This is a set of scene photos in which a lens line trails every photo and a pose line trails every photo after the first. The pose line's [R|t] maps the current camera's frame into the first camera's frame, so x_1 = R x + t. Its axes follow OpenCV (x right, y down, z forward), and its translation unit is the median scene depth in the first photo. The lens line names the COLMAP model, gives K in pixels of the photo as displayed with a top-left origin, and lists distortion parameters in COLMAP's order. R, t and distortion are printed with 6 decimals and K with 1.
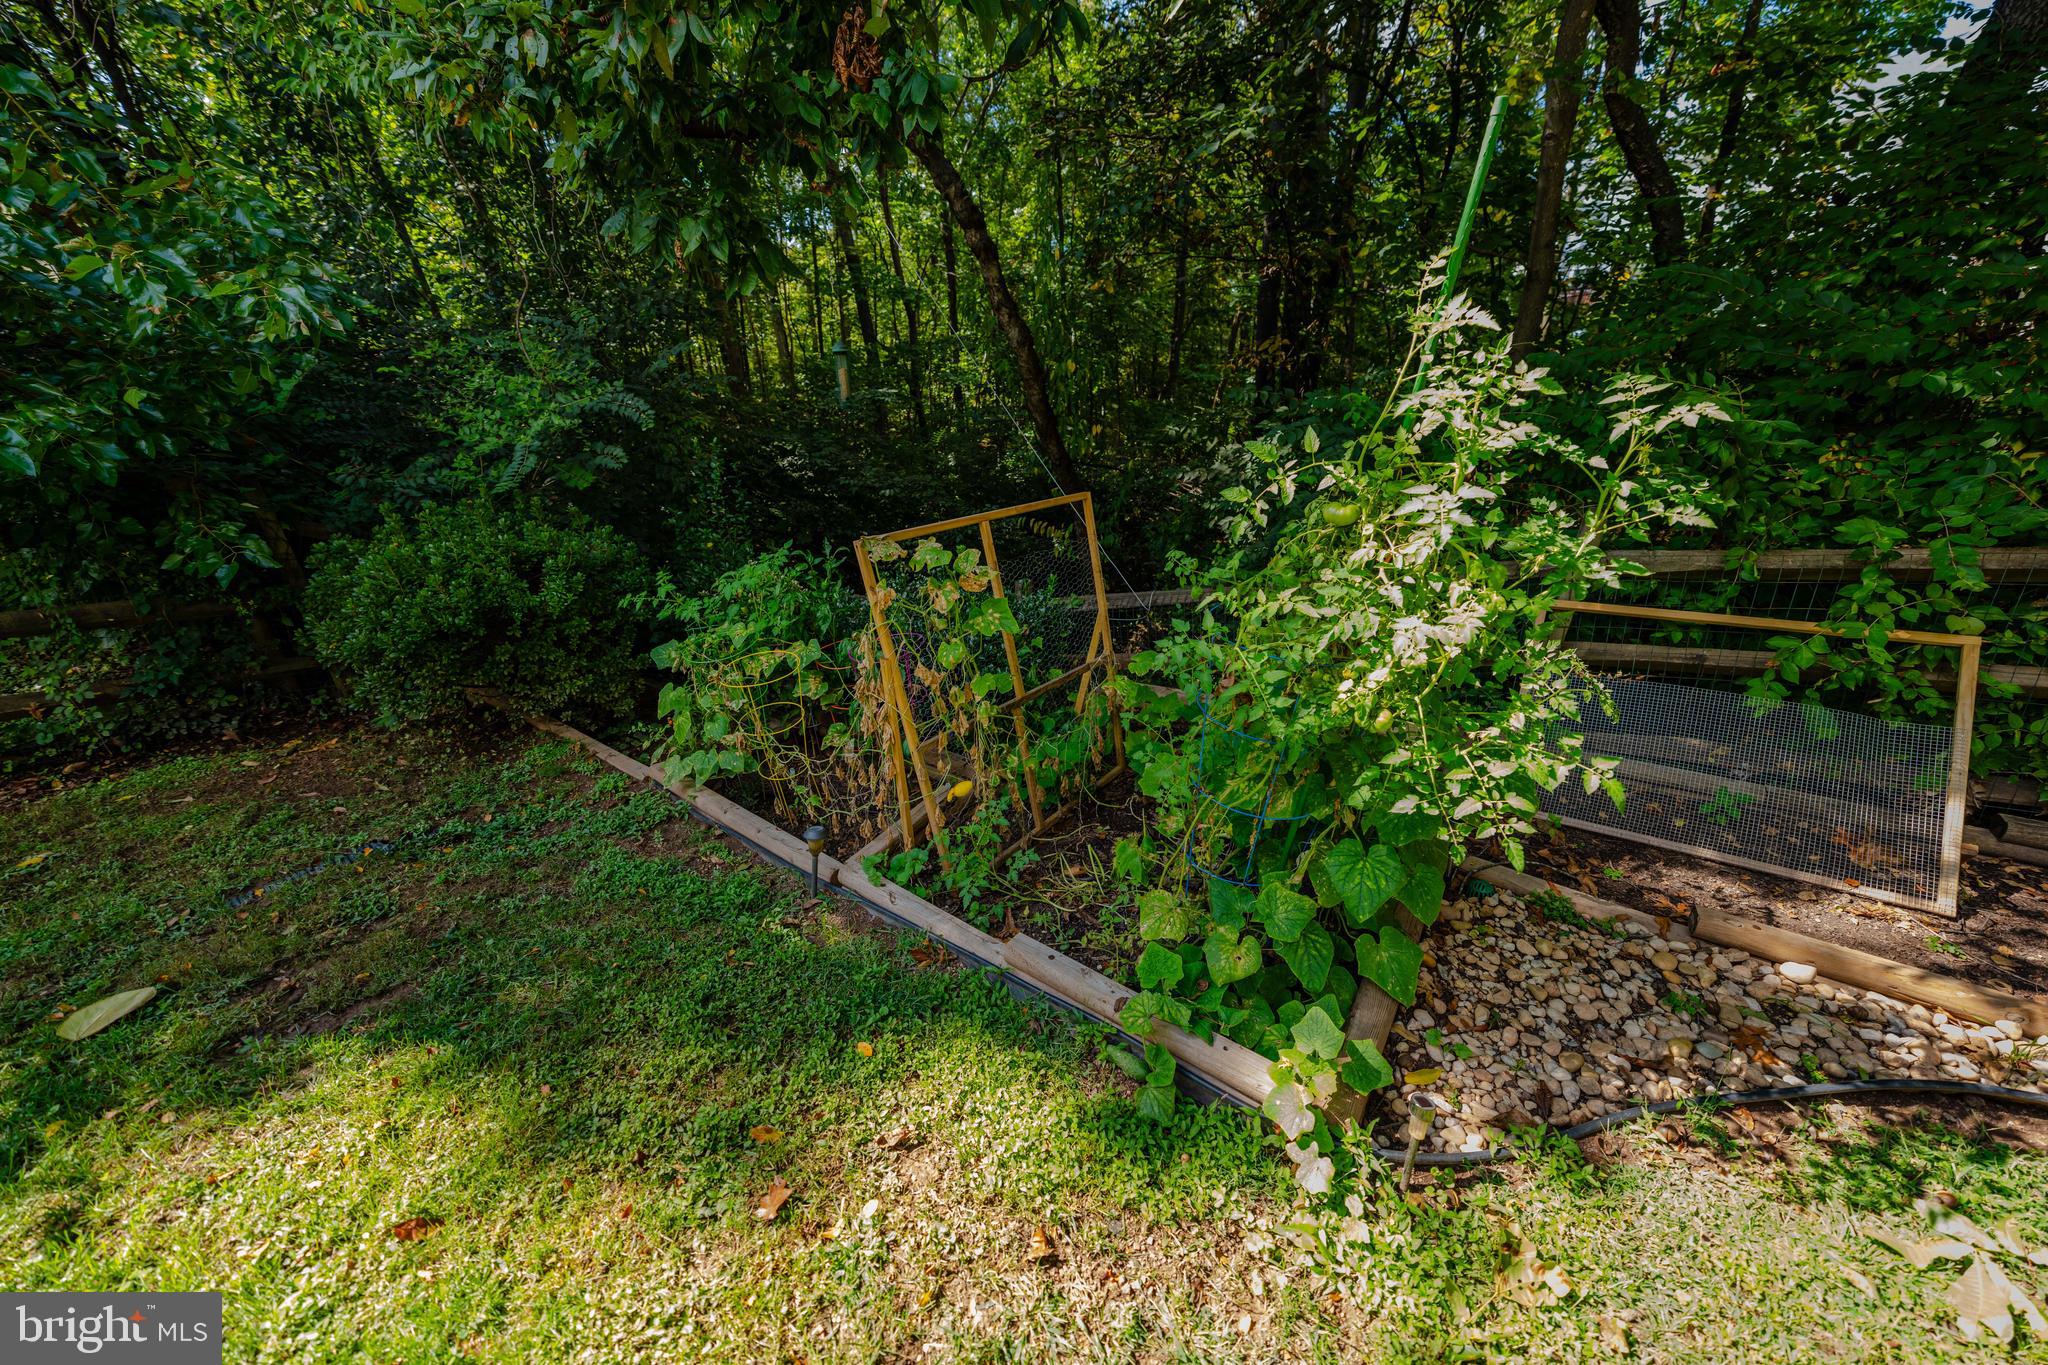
lens RADIAL K [[687.9, 0, 1029.3], [0, 687.9, 681.1], [0, 0, 1]] dist [-0.002625, -0.000065]
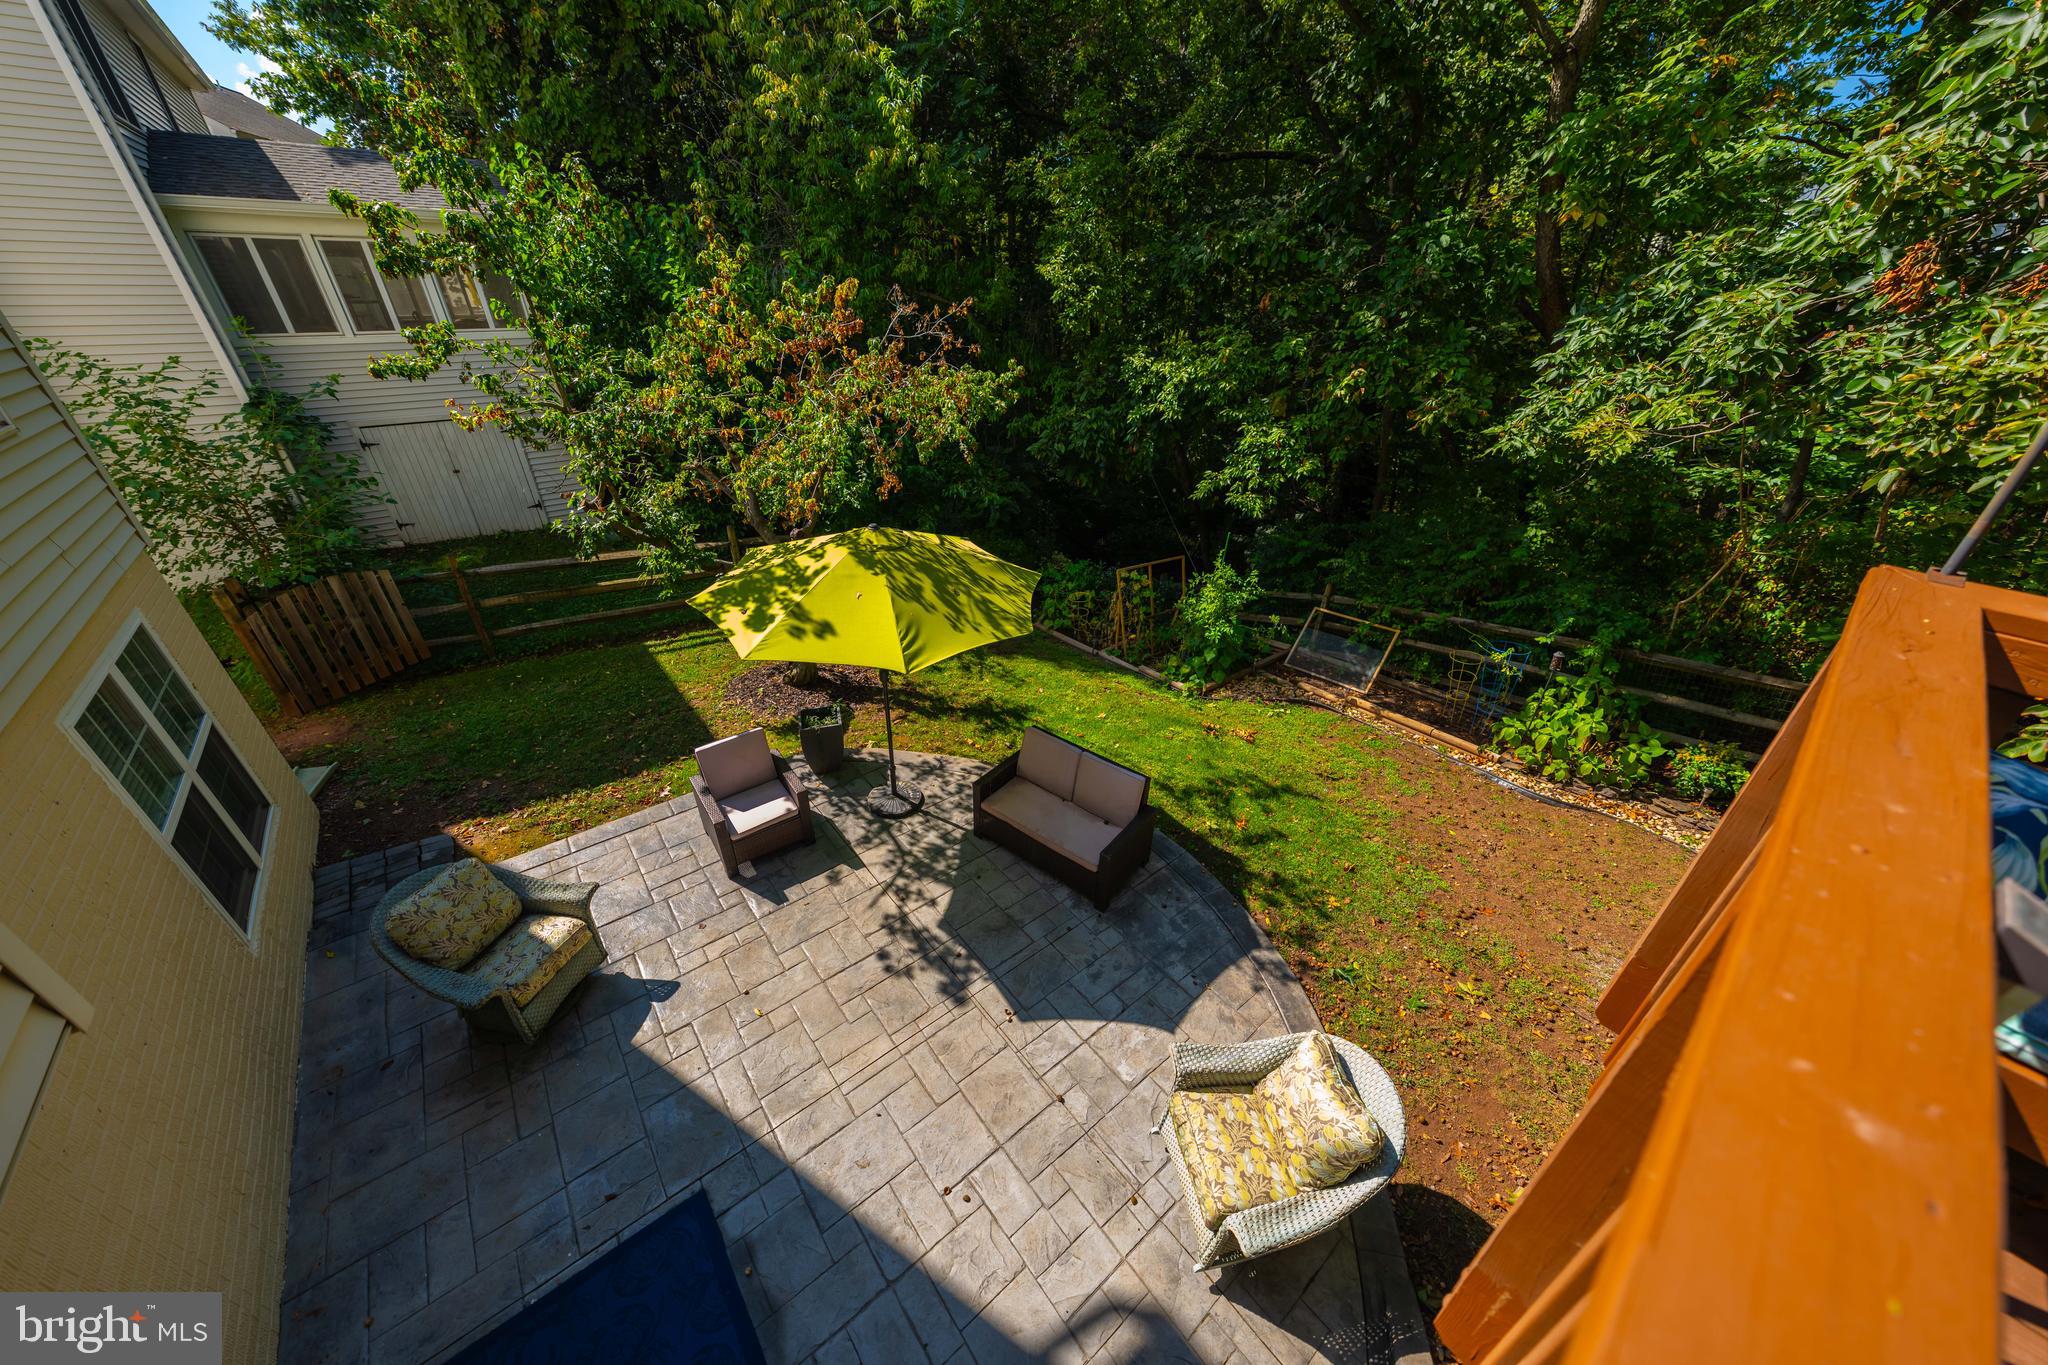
lens RADIAL K [[687.9, 0, 1029.3], [0, 687.9, 681.1], [0, 0, 1]] dist [-0.002625, -0.000065]
pose [[0.961658, 0.155888, -0.225638, 0.248202], [-0.132947, 0.984589, 0.113616, 0.043648], [0.239872, -0.079262, 0.967563, -2.871759]]
